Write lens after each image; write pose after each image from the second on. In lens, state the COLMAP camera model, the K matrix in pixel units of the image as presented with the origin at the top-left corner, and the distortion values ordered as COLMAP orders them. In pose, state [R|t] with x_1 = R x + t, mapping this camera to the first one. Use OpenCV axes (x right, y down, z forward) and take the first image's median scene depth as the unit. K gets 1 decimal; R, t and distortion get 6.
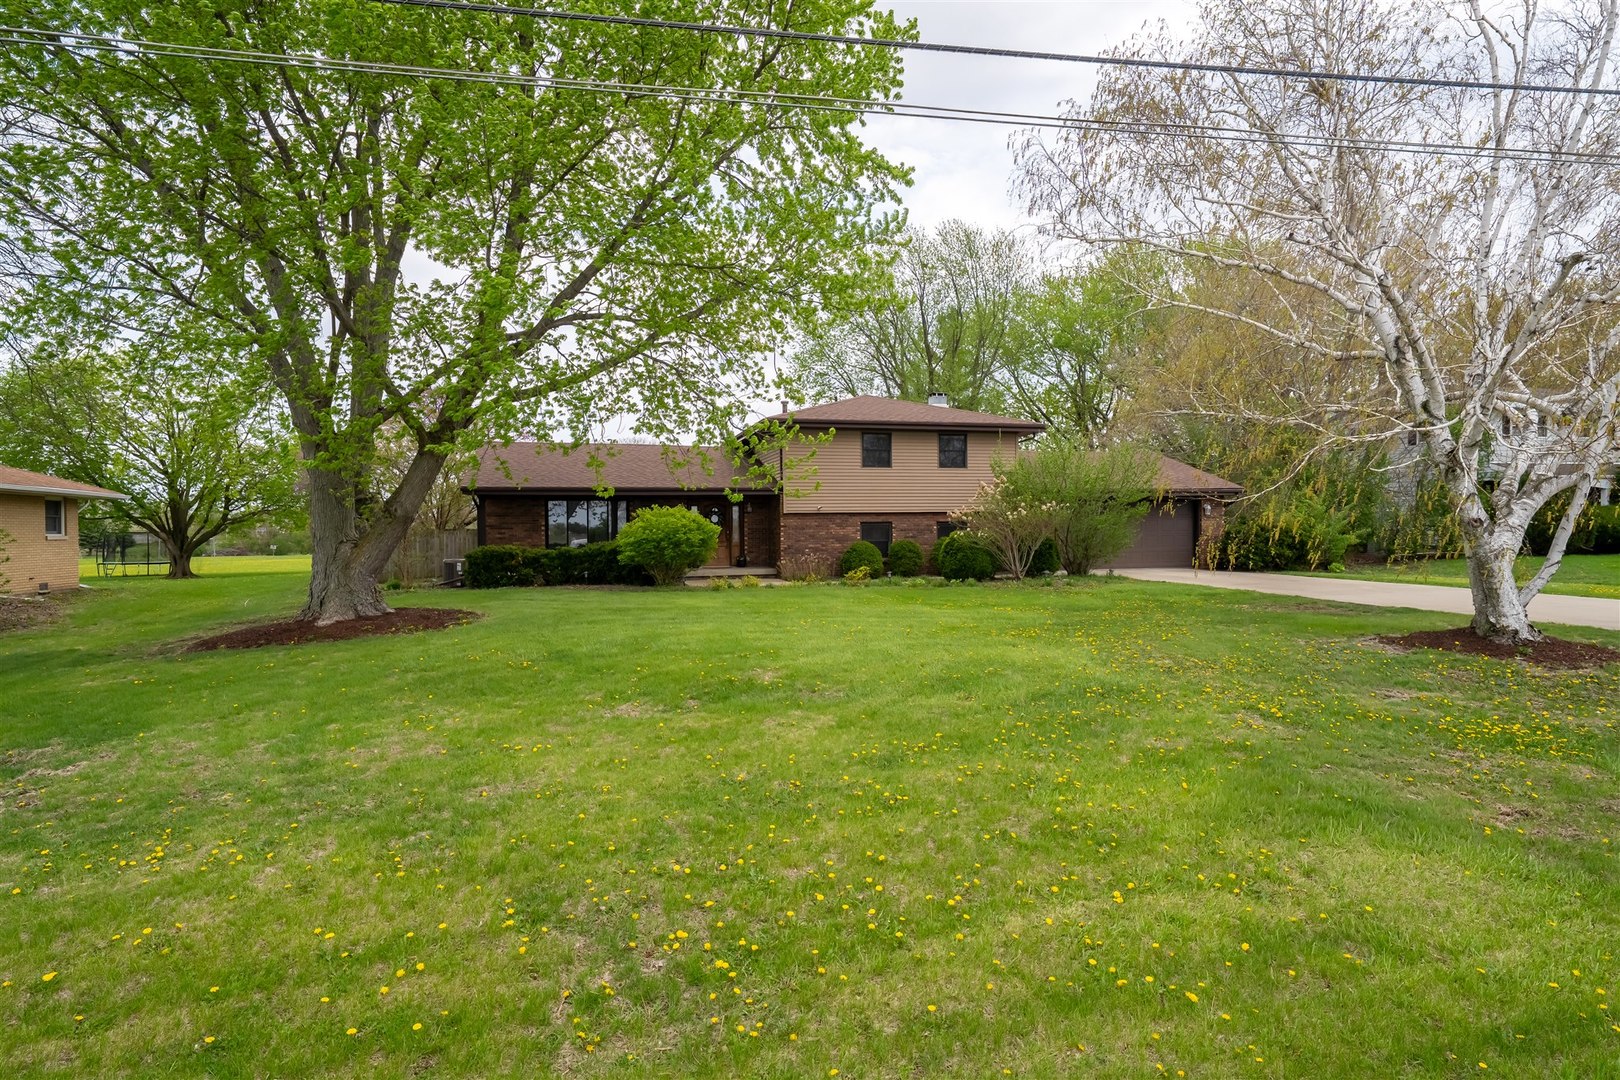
lens RADIAL K [[854.6, 0, 809.4], [0, 854.6, 539.5], [0, 0, 1]] dist [0.001093, 0.000011]
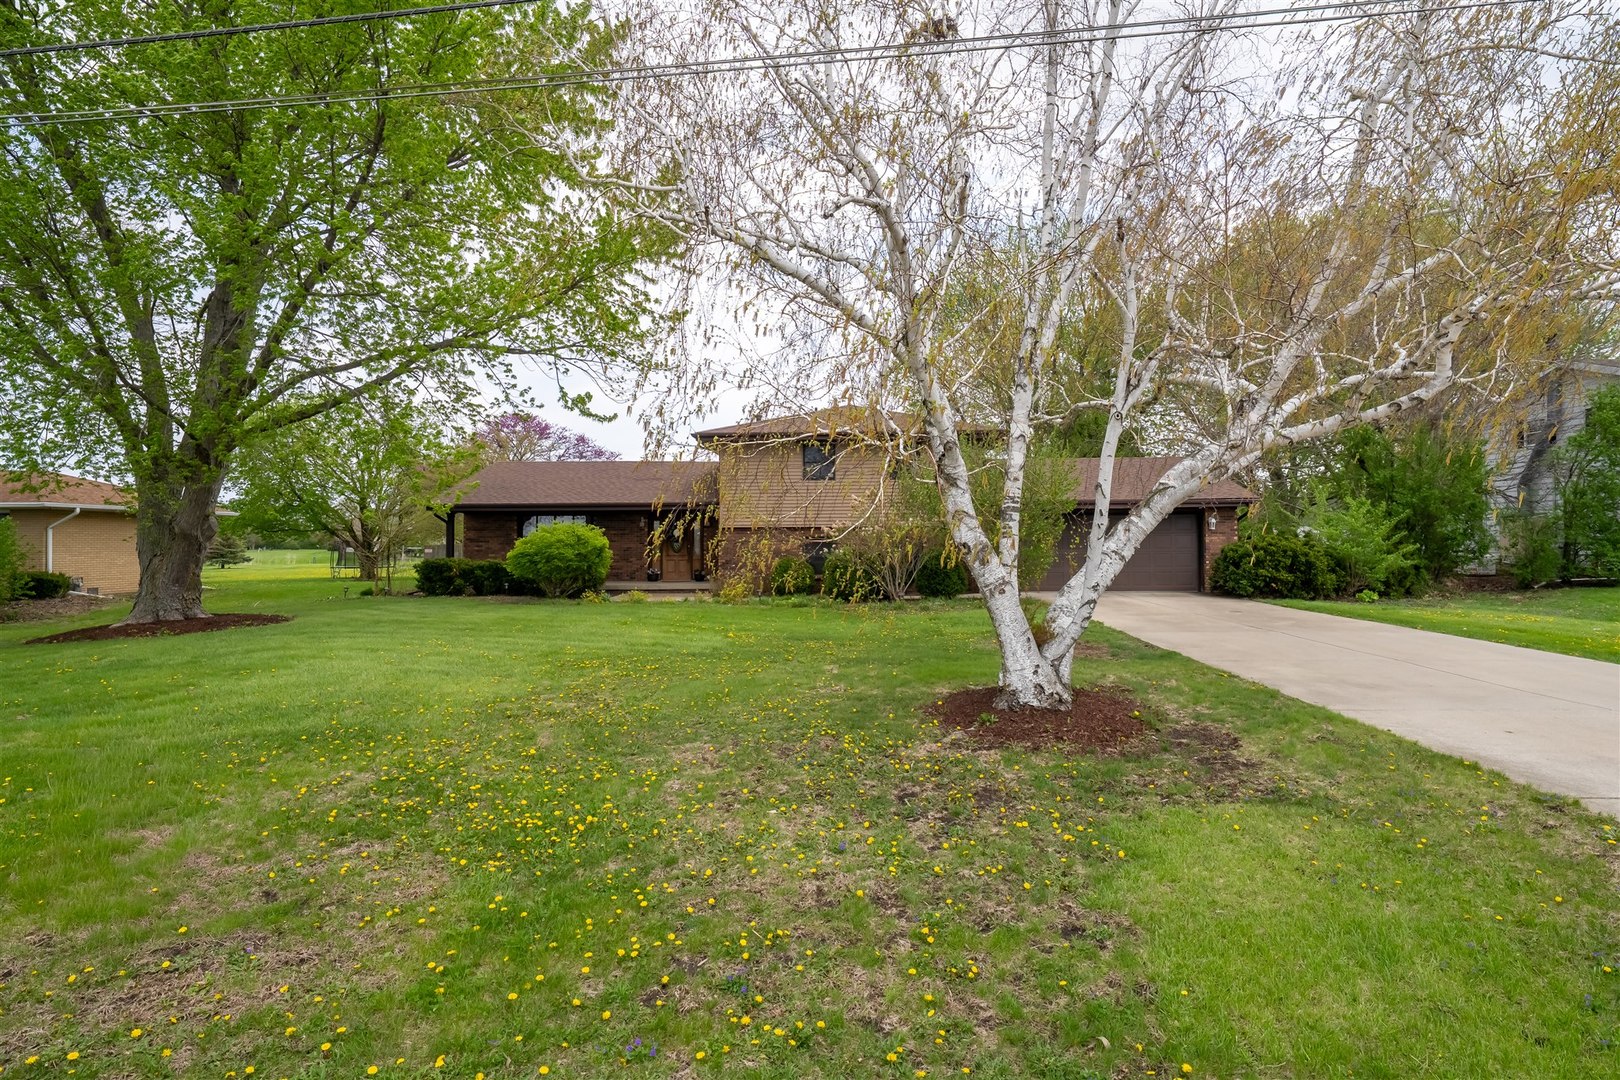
lens RADIAL K [[837.9, 0, 808.4], [0, 837.9, 540.6], [0, 0, 1]] dist [-0.002940, 0.000188]
pose [[0.952608, 0.003794, -0.304178, 0.363704], [-0.006811, 0.999938, -0.008858, -0.008332], [0.304126, 0.010510, 0.952574, 0.095587]]
